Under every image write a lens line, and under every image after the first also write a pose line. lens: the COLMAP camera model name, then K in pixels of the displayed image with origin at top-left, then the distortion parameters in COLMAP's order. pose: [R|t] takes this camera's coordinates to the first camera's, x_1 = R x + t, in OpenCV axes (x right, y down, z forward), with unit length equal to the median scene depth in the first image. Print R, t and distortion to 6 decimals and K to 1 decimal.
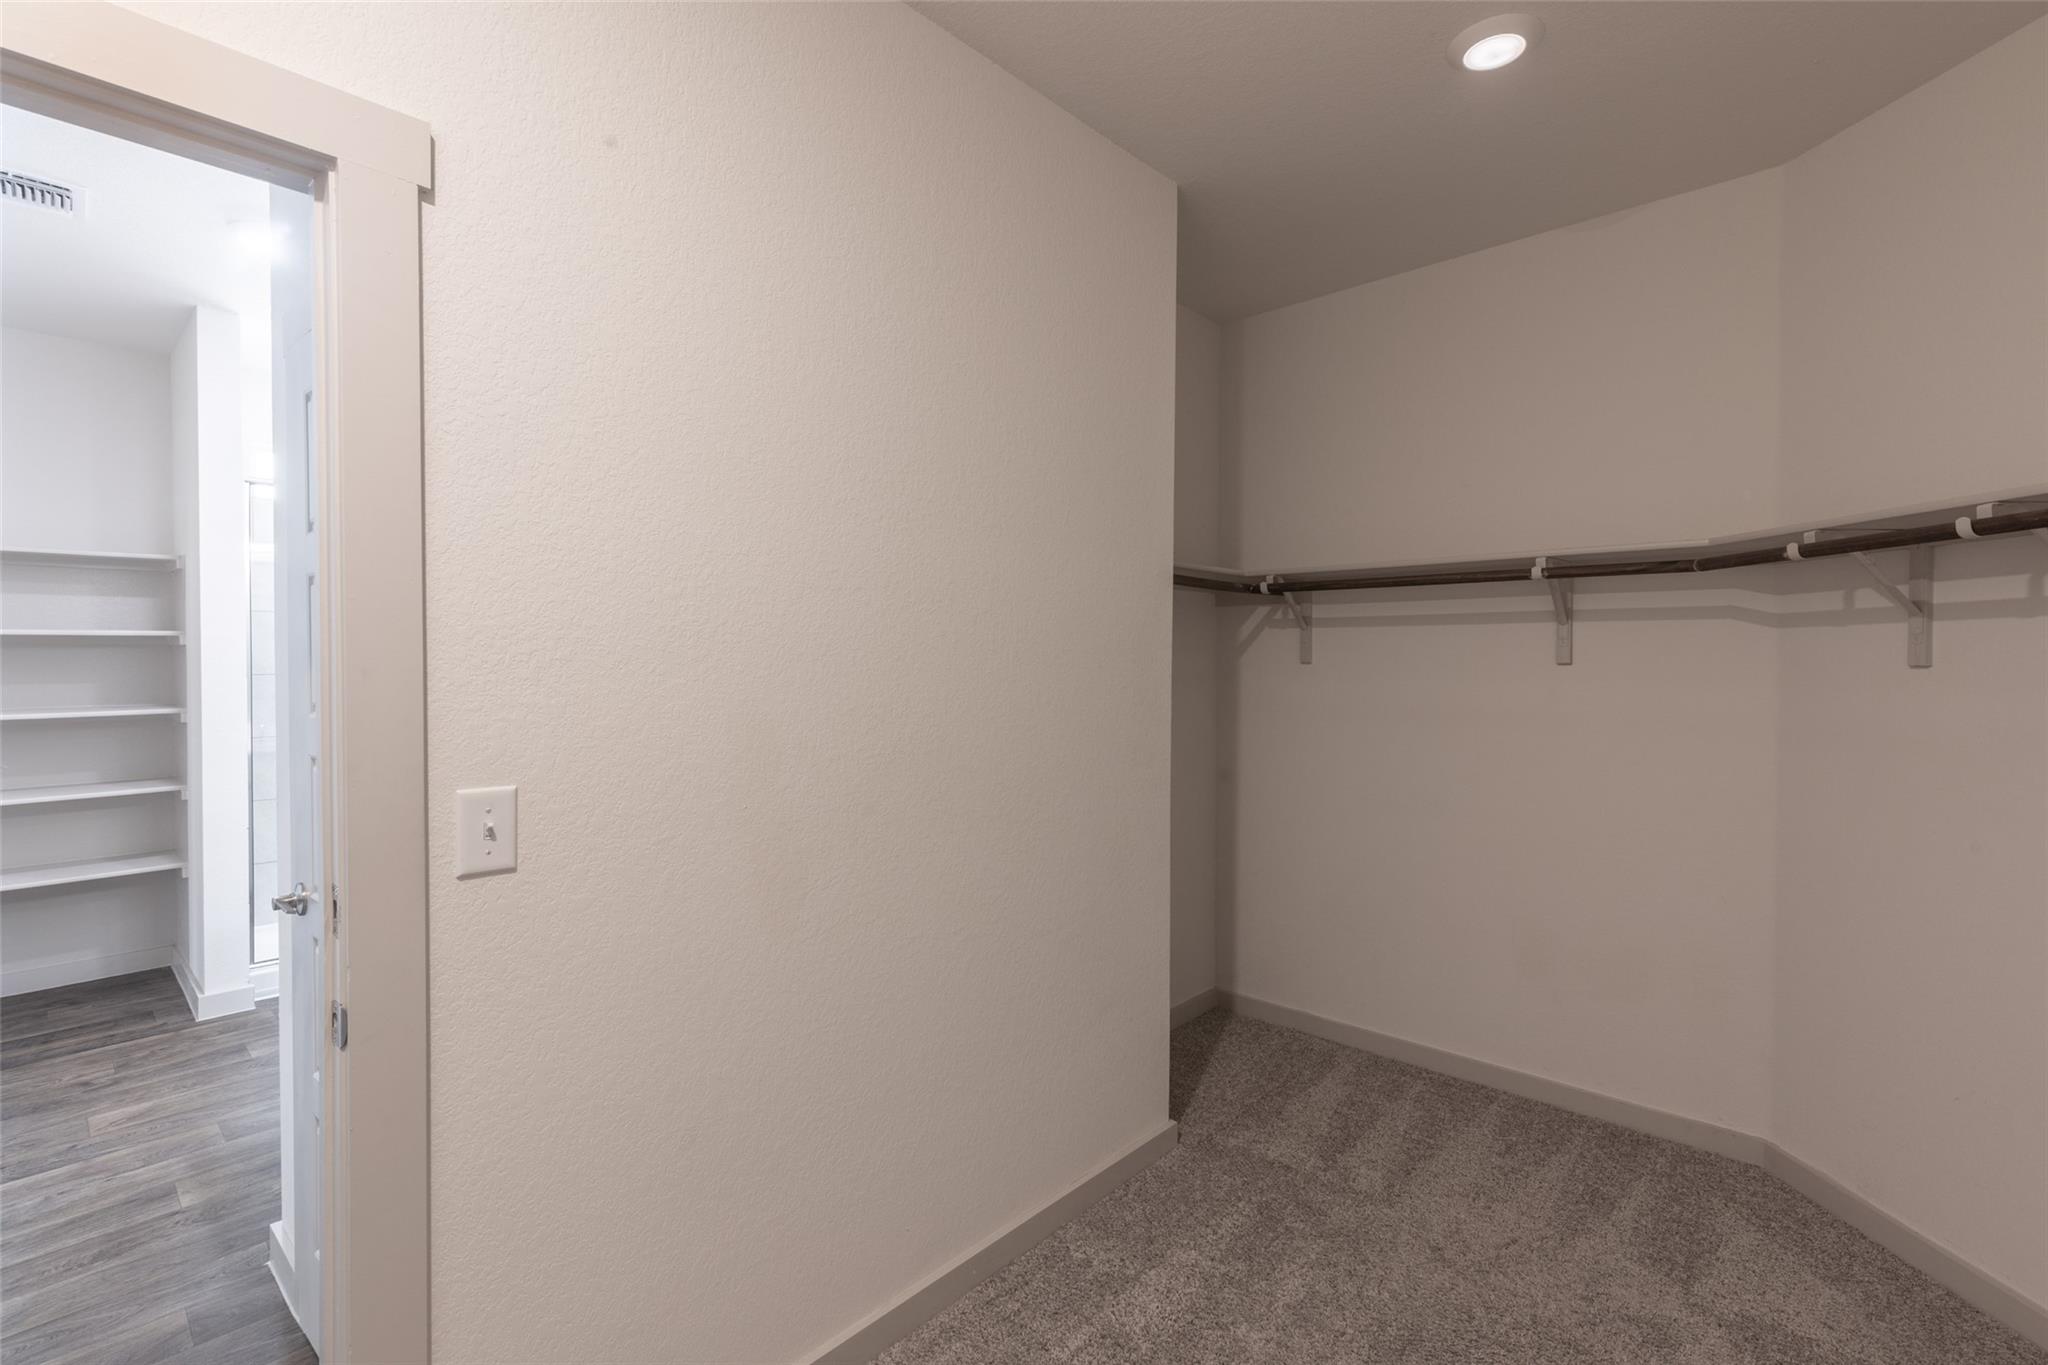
lens RADIAL K [[931.5, 0, 1022.4], [0, 931.5, 673.3], [0, 0, 1]] dist [-0.004609, -0.000169]
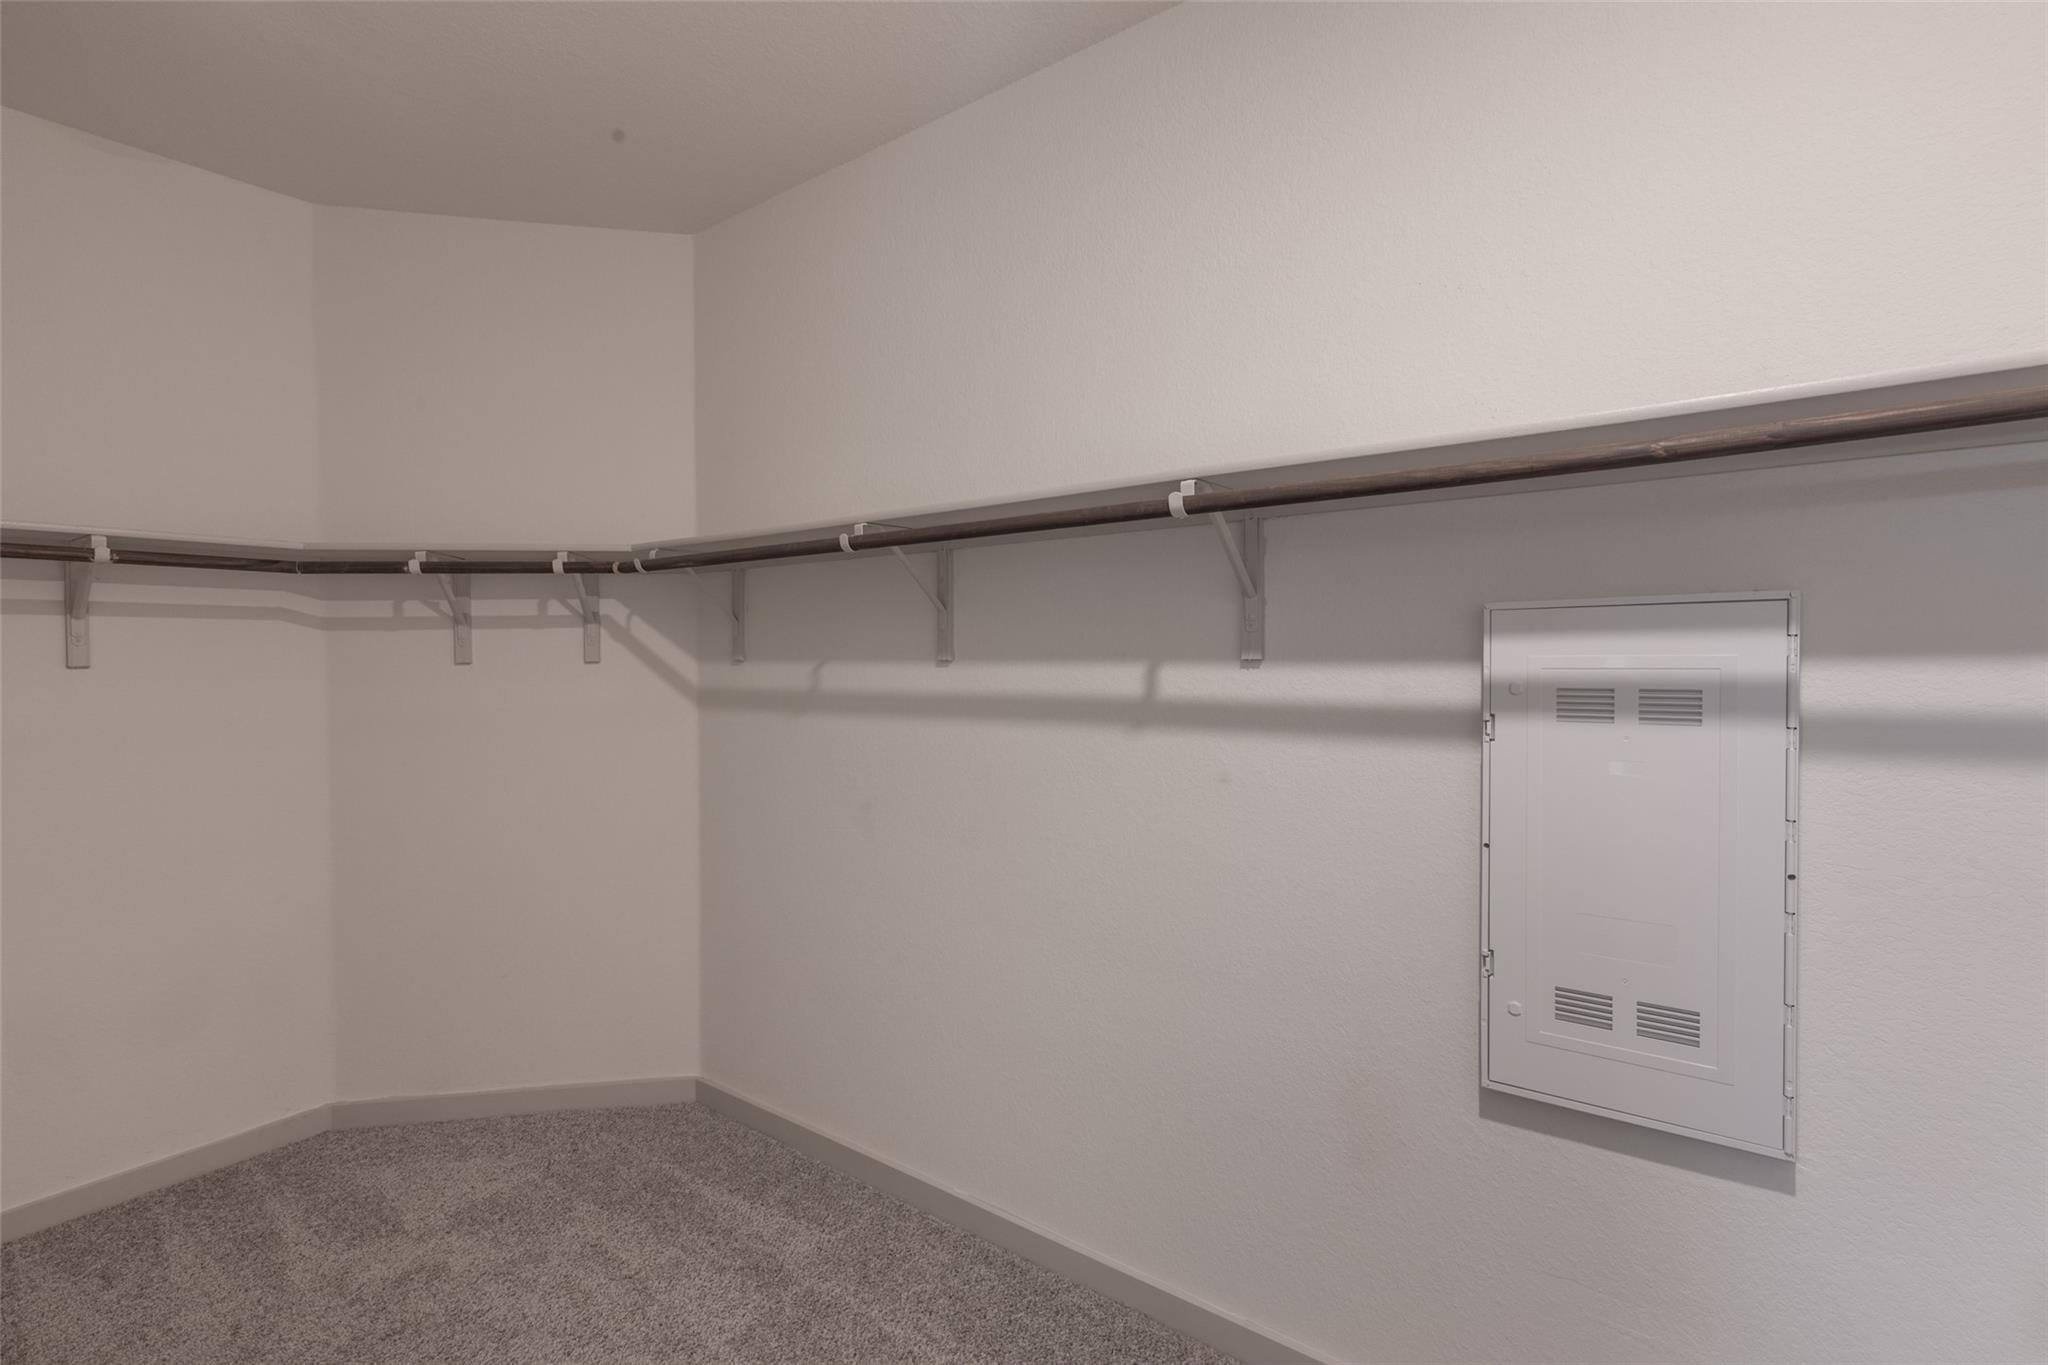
lens RADIAL K [[931.5, 0, 1021.8], [0, 931.5, 678.2], [0, 0, 1]] dist [-0.004609, -0.000169]
pose [[-0.123790, -0.021304, 0.992080, -0.425839], [0.030072, 0.999230, 0.025210, 0.004326], [-0.991853, 0.032955, -0.123054, 0.371455]]
